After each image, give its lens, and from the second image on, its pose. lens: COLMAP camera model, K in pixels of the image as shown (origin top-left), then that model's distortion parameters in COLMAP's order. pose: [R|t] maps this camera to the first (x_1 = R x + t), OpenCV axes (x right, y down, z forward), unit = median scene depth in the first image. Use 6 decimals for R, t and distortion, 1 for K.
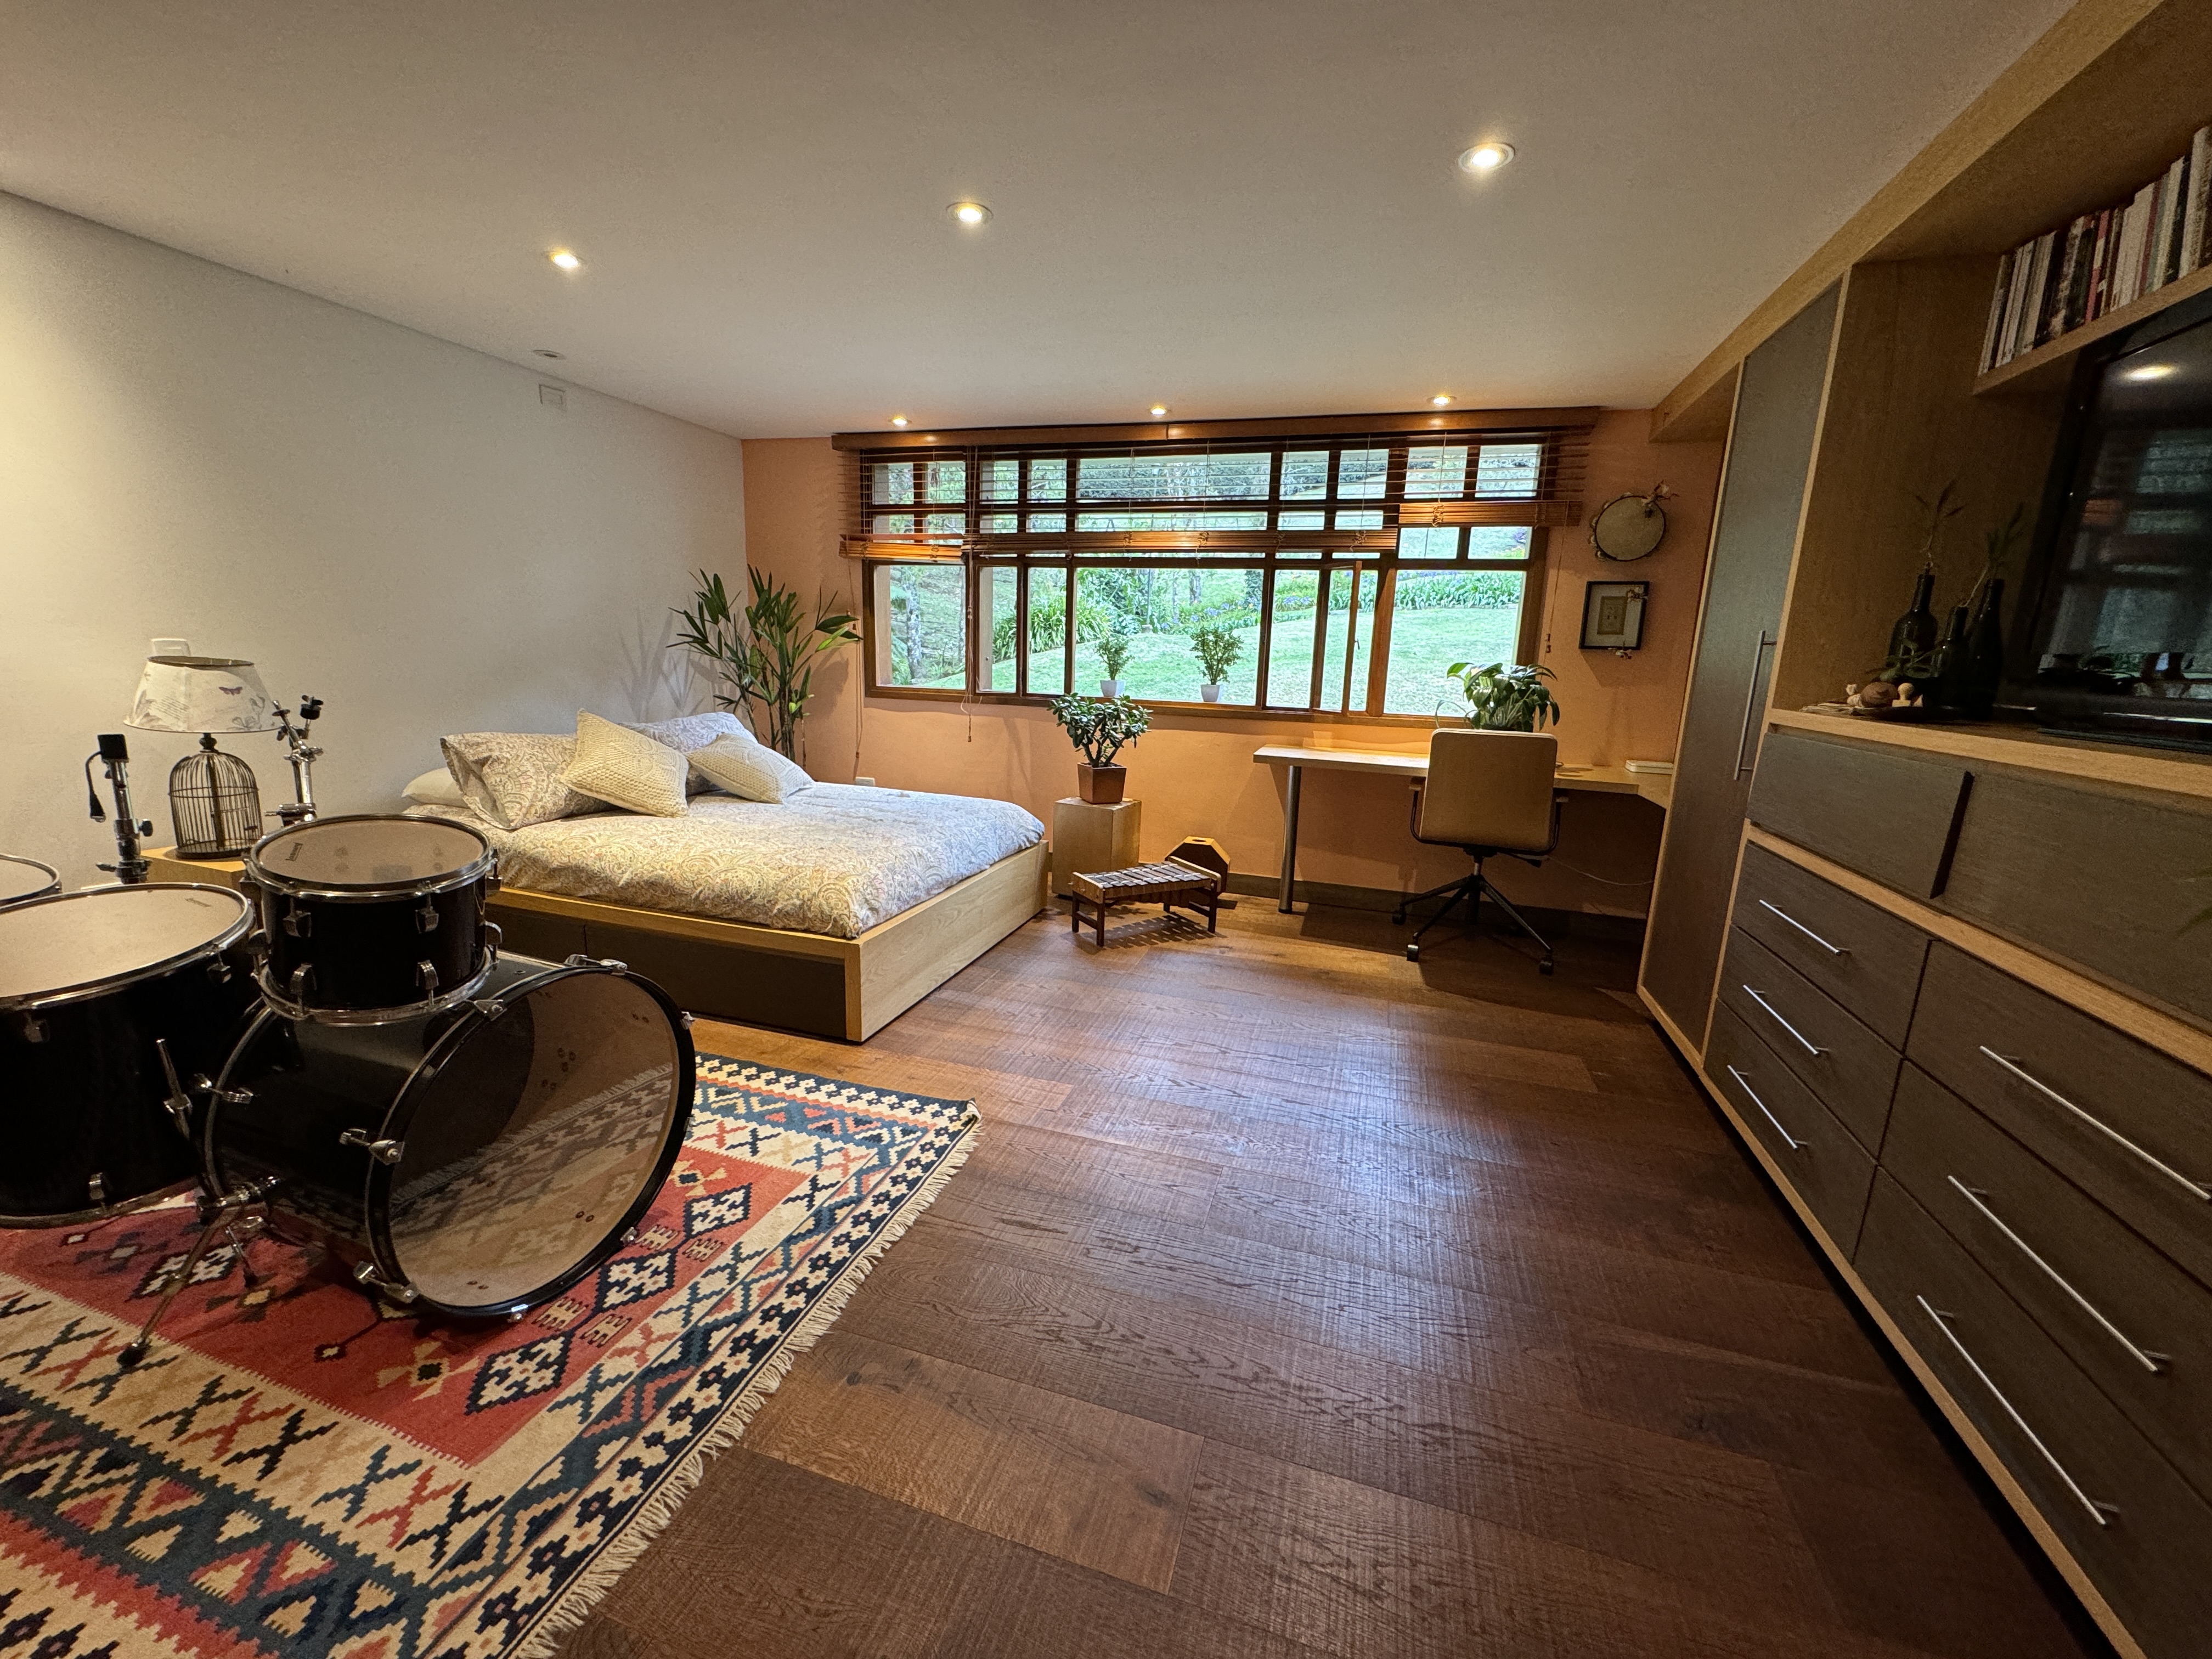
lens RADIAL K [[876.5, 0, 1107.5], [0, 876.5, 831.0], [0, 0, 1]] dist [-0.002478, 0.001272]
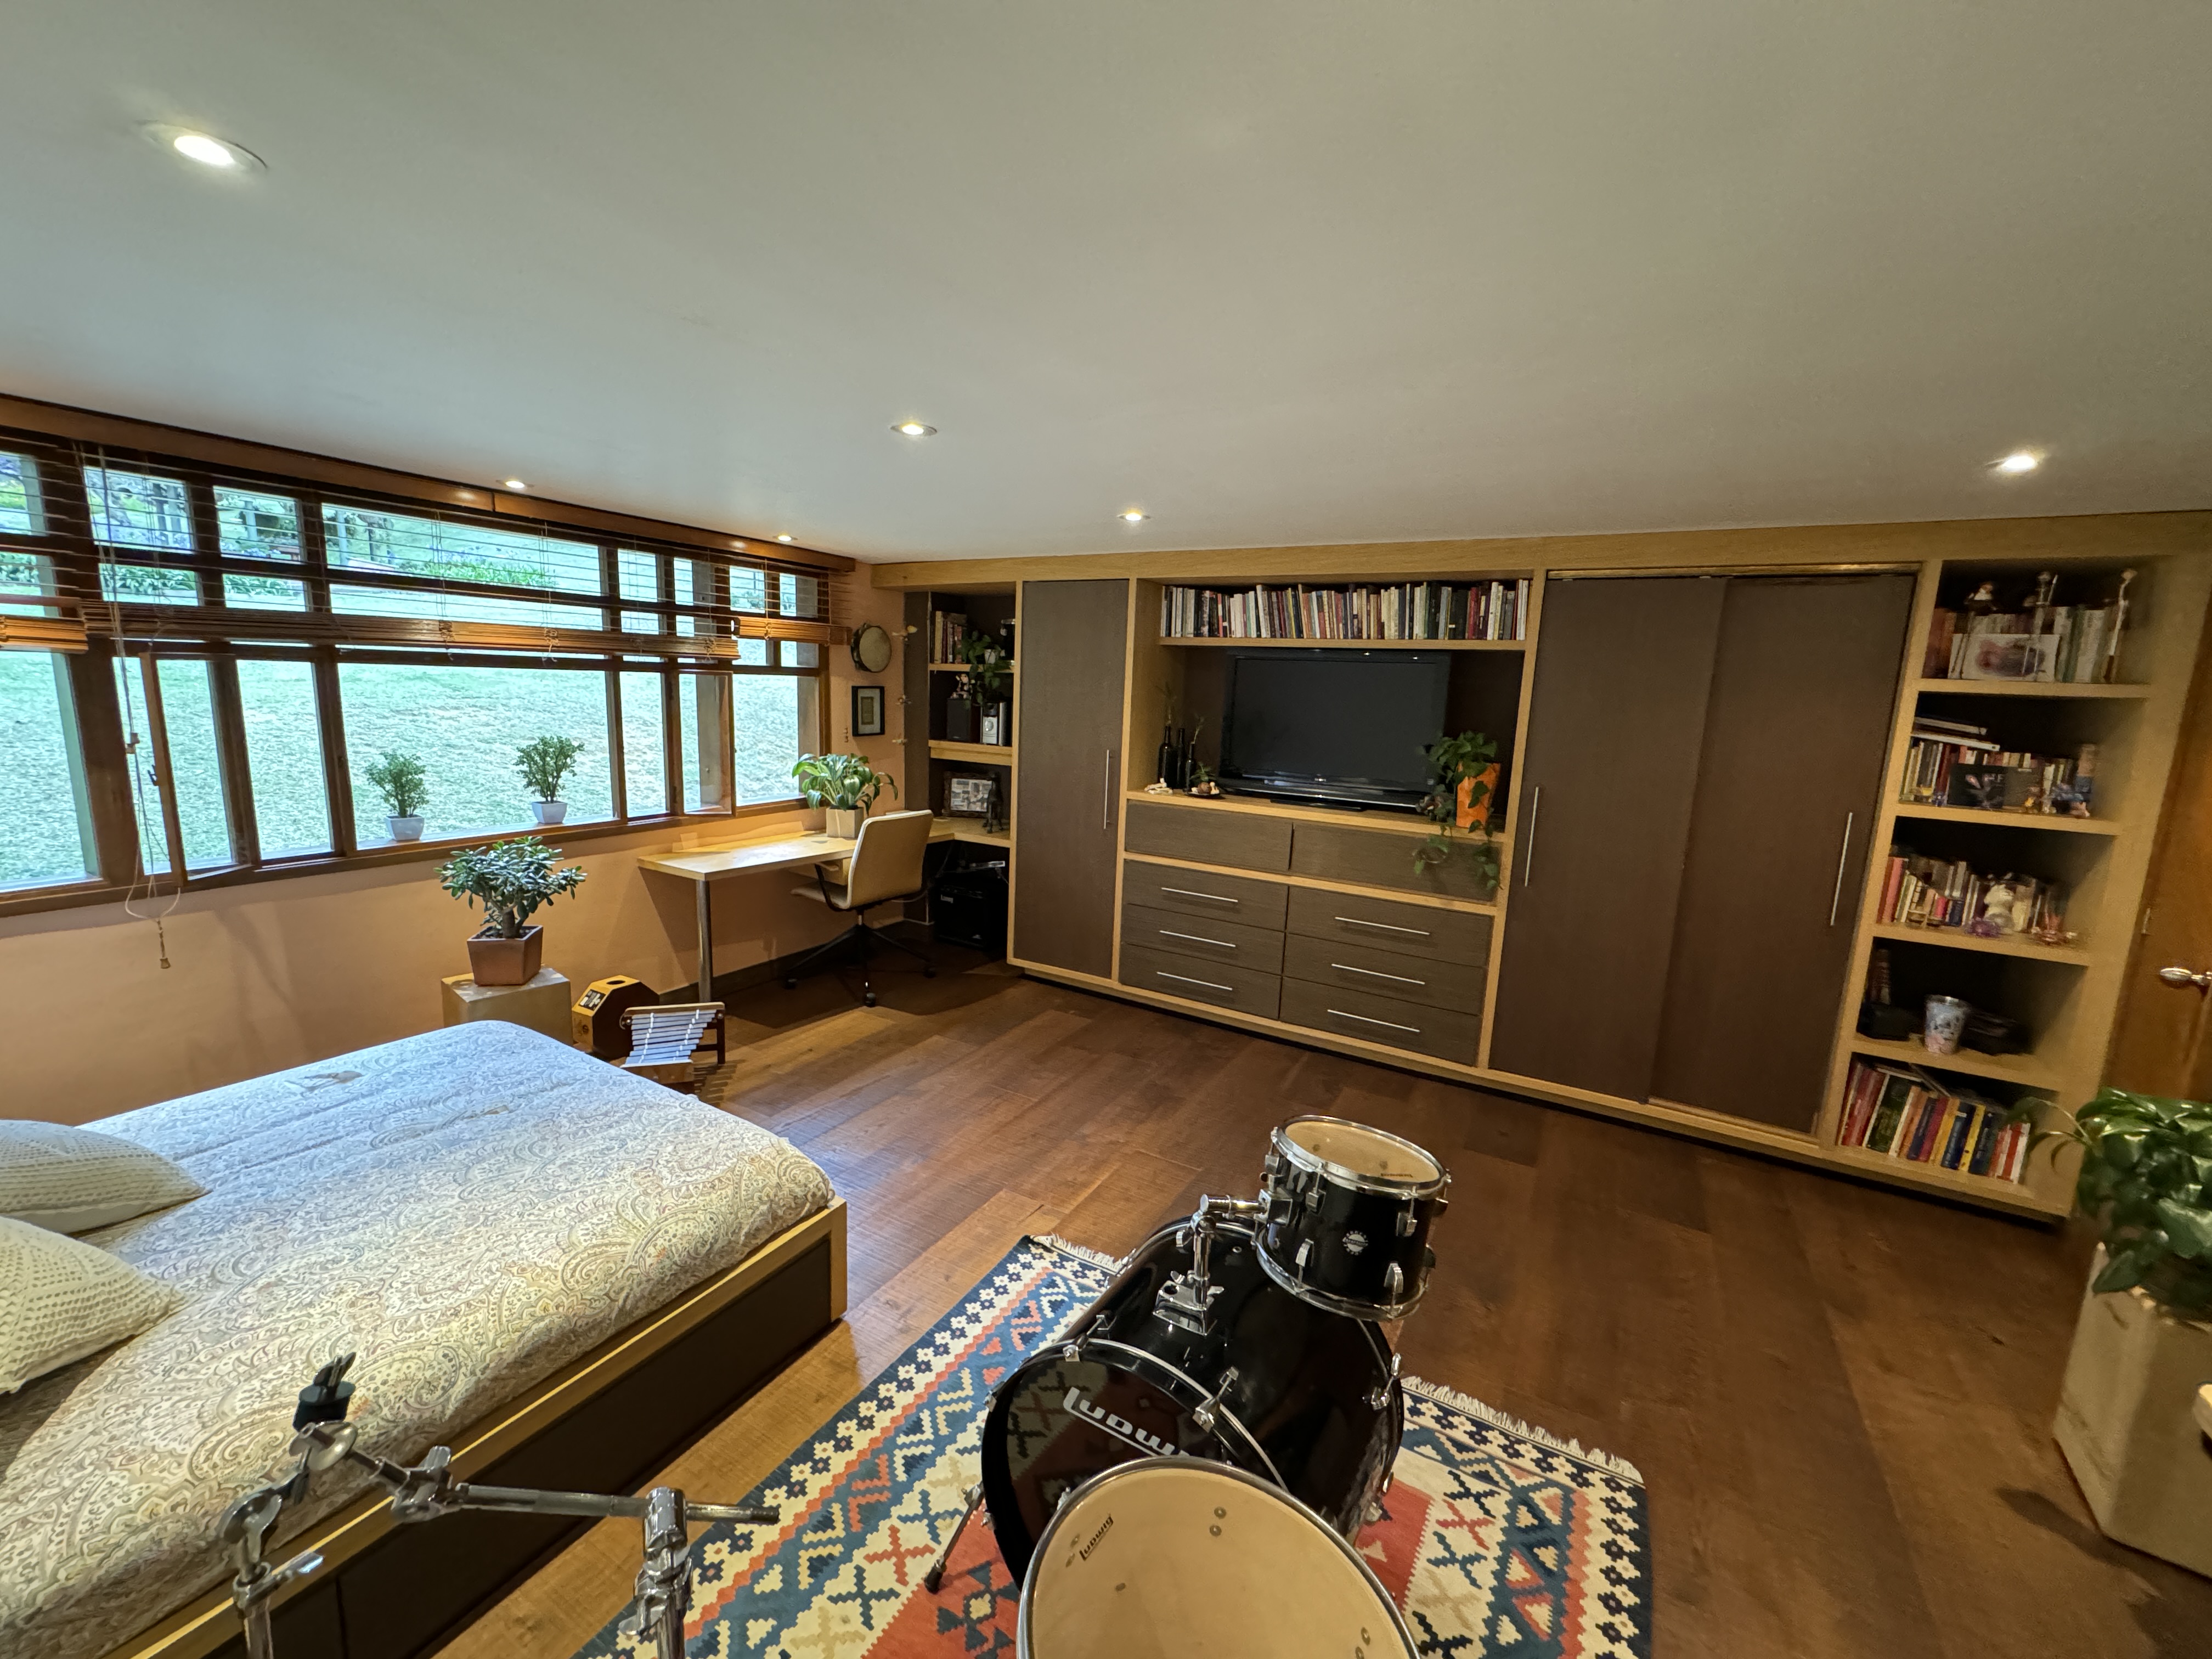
lens RADIAL K [[876.5, 0, 1102.9], [0, 876.5, 825.9], [0, 0, 1]] dist [-0.002478, 0.001272]
pose [[0.222845, -0.184295, 0.957275, -1.469242], [0.167496, 0.974603, 0.148639, -0.470097], [-0.960357, 0.127217, 0.248054, 0.747123]]
